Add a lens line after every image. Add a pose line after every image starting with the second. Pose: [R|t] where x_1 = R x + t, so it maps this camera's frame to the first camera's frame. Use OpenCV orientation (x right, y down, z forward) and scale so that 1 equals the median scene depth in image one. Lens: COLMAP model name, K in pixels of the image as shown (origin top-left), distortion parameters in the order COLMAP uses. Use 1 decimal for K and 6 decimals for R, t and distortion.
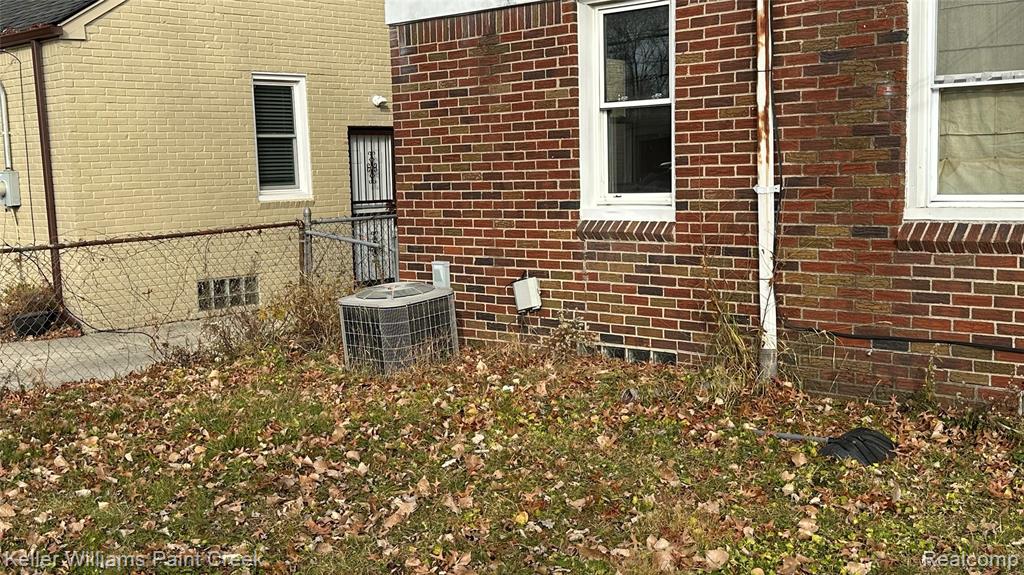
lens RADIAL K [[1088.6, 0, 512.0], [0, 1088.6, 287.5], [0, 0, 1]] dist [0.183681, -0.340936]
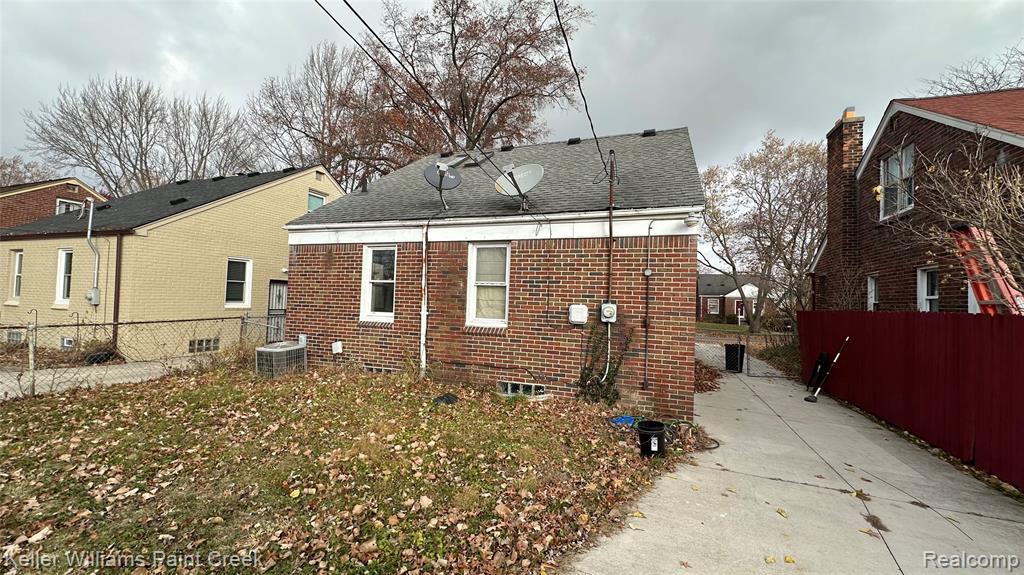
lens RADIAL K [[407.4, 0, 513.2], [0, 407.4, 287.9], [0, 0, 1]] dist [-0.001266, 0.000549]
pose [[0.924926, 0.069971, 0.373652, 0.035431], [-0.015227, 0.988945, -0.147502, 0.002448], [-0.379842, 0.130739, 0.915766, -0.121652]]
